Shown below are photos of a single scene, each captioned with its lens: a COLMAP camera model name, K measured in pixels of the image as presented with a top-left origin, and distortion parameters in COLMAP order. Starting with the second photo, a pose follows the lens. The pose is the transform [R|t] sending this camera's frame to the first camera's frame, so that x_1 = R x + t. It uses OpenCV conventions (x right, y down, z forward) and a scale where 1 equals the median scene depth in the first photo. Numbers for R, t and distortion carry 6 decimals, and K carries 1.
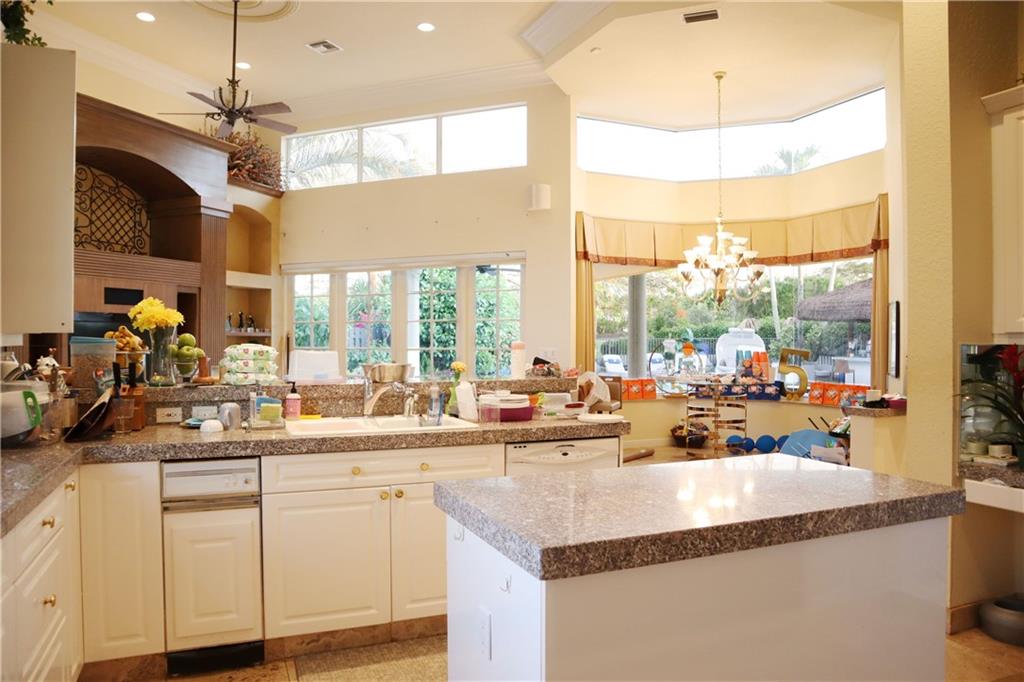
lens RADIAL K [[710.7, 0, 506.9], [0, 710.7, 340.6], [0, 0, 1]] dist [-0.133002, 0.084003]
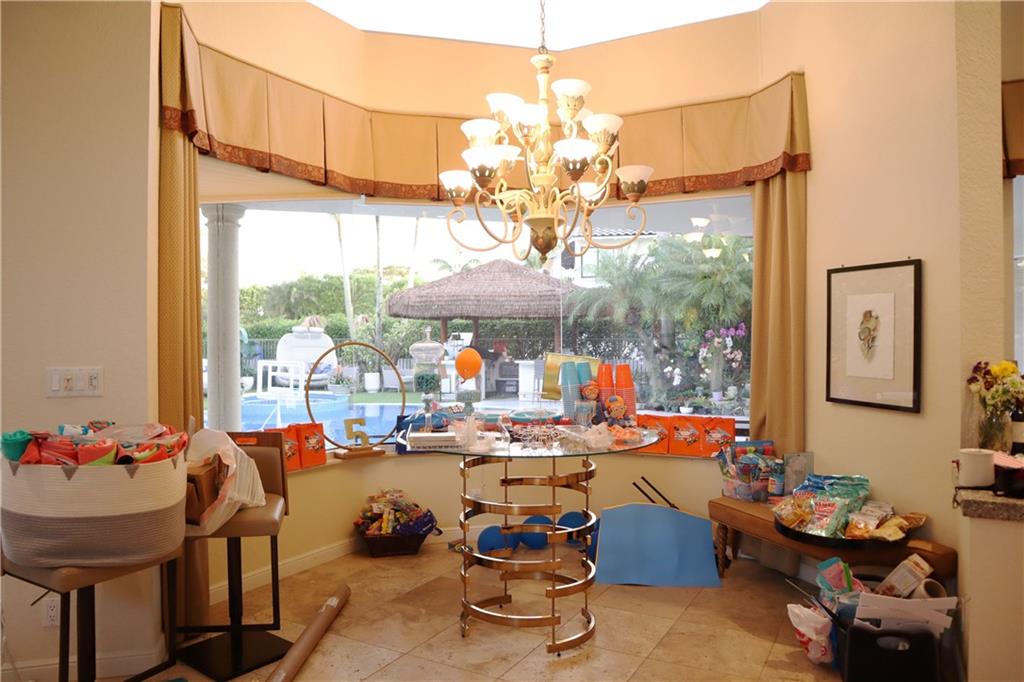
lens RADIAL K [[710.7, 0, 506.9], [0, 710.7, 340.6], [0, 0, 1]] dist [-0.133002, 0.084003]
pose [[0.788306, -0.006233, 0.615251, 0.025635], [0.007479, 0.999972, 0.000548, -0.000457], [-0.615237, 0.004169, 0.788331, 0.827855]]
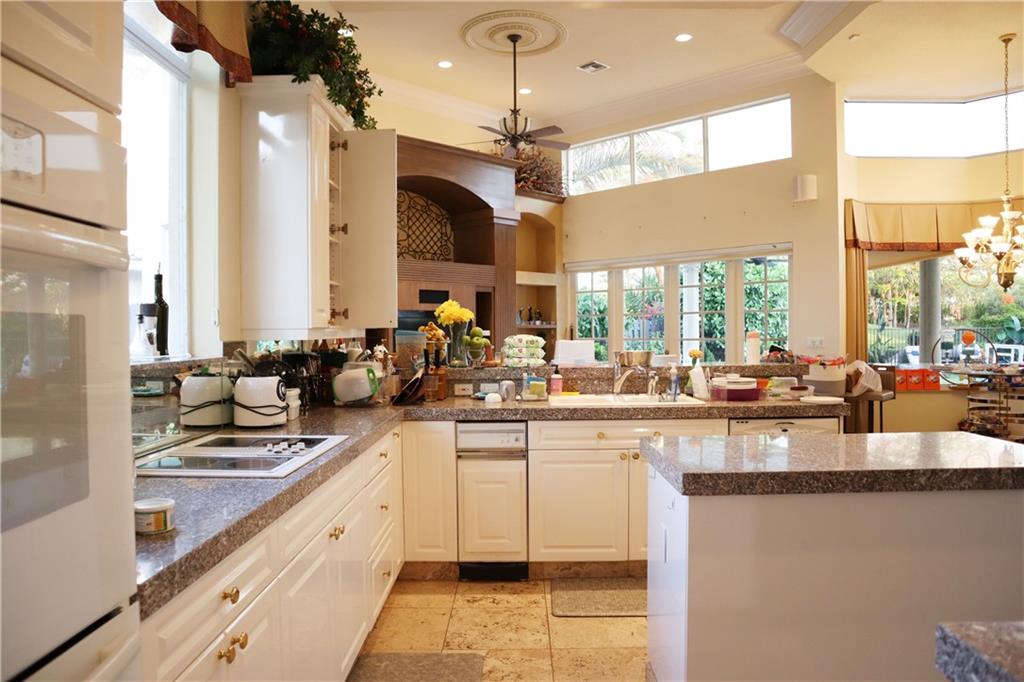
lens RADIAL K [[710.7, 0, 506.9], [0, 710.7, 340.6], [0, 0, 1]] dist [-0.133002, 0.084003]
pose [[0.916640, -0.003847, -0.399696, 0.067072], [0.009107, 0.999895, 0.011261, 0.000284], [0.399610, -0.013963, 0.916579, -0.107634]]
